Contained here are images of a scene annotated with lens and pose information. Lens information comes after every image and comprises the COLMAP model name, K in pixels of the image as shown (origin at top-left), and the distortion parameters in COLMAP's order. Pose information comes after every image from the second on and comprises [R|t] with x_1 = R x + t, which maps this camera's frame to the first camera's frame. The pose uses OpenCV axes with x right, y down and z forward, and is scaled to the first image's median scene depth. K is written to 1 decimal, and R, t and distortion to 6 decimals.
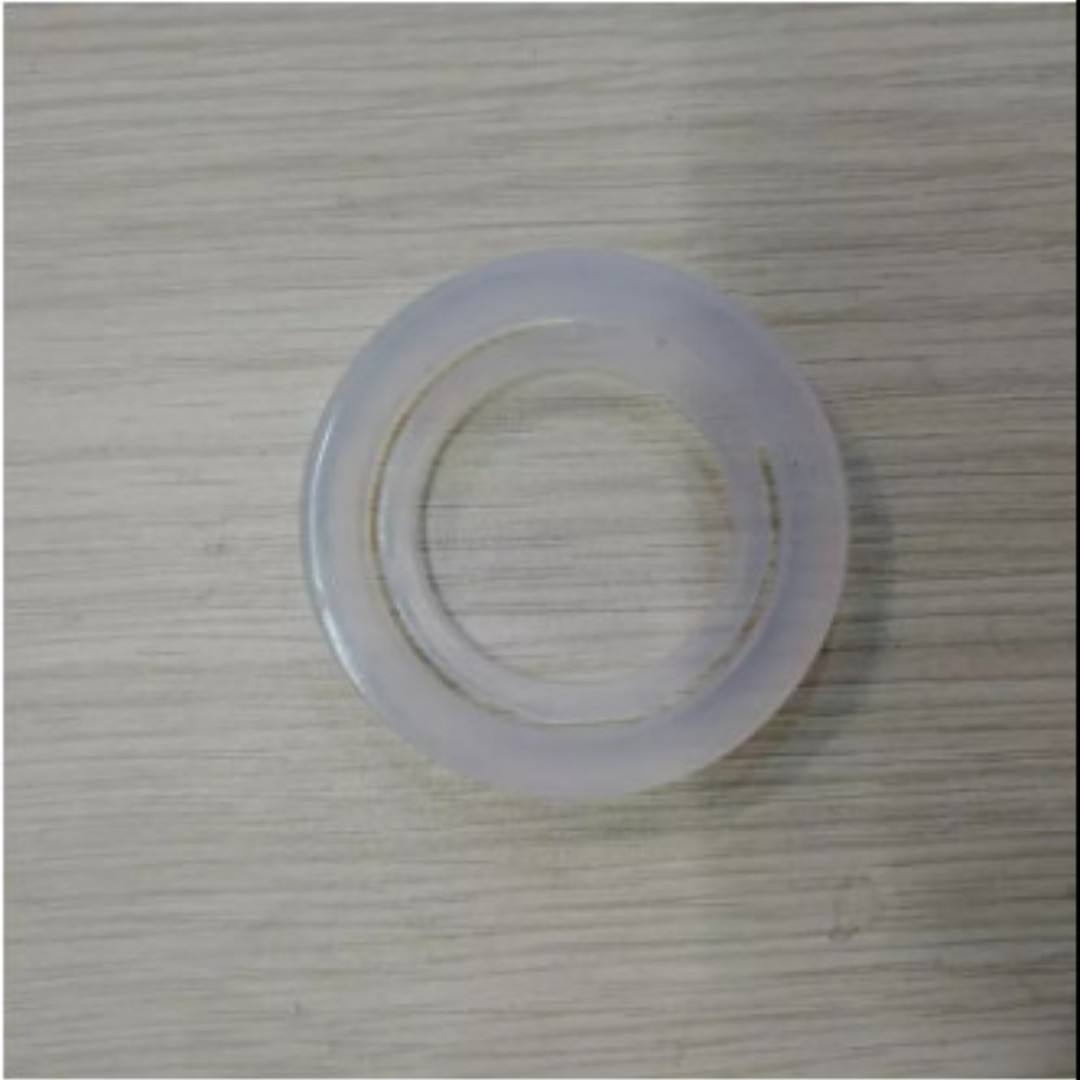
lens RADIAL K [[4239.3, 0, 540.0], [0, 4239.3, 540.0], [0, 0, 1]] dist [0.924651, -29.734758]
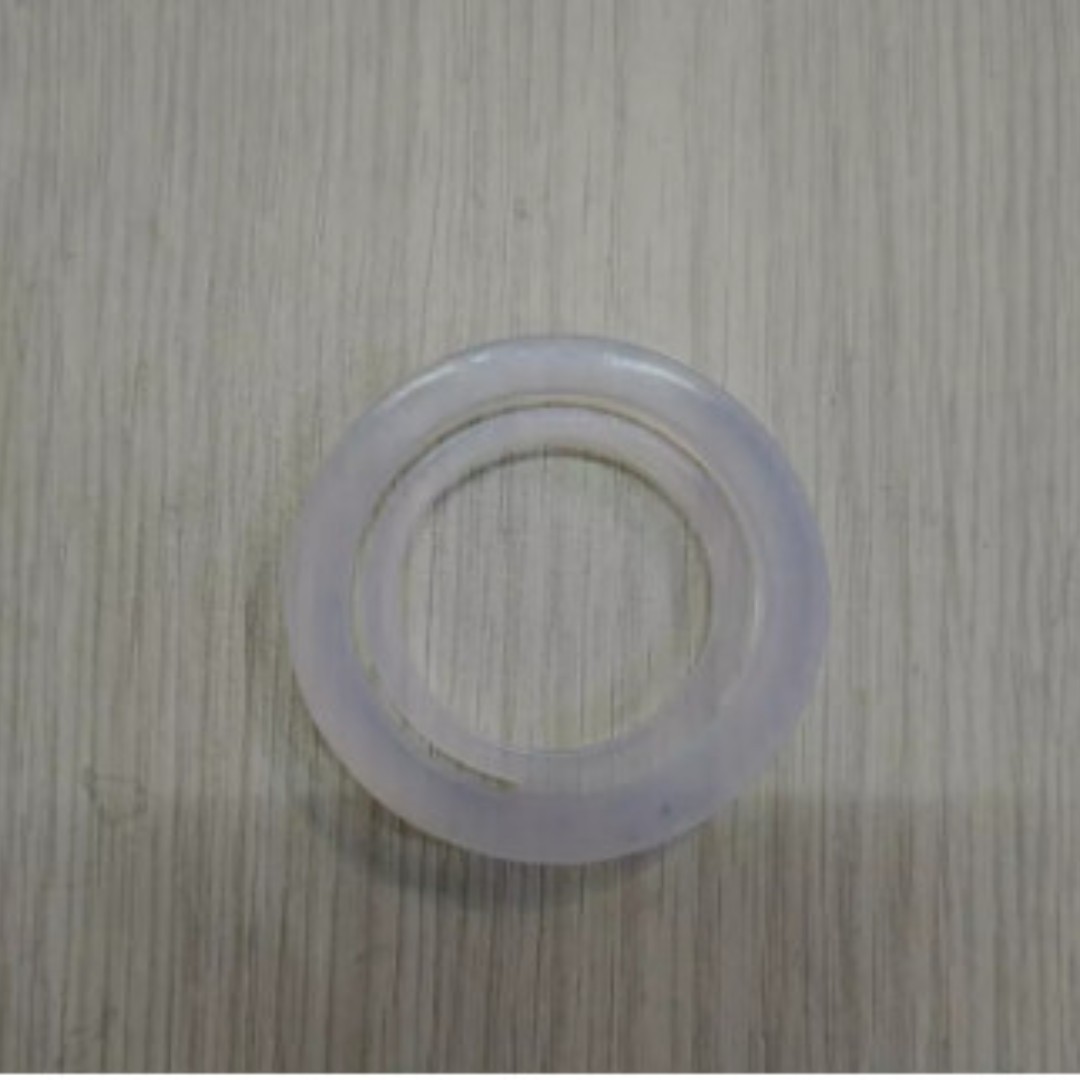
lens RADIAL K [[4239.3, 0, 540.0], [0, 4239.3, 540.0], [0, 0, 1]] dist [0.924651, -29.734758]
pose [[-0.072805, 0.969803, -0.232769, 0.240837], [-0.997291, -0.073256, 0.006720, -0.015184], [-0.010534, 0.232628, 0.972509, 0.014879]]
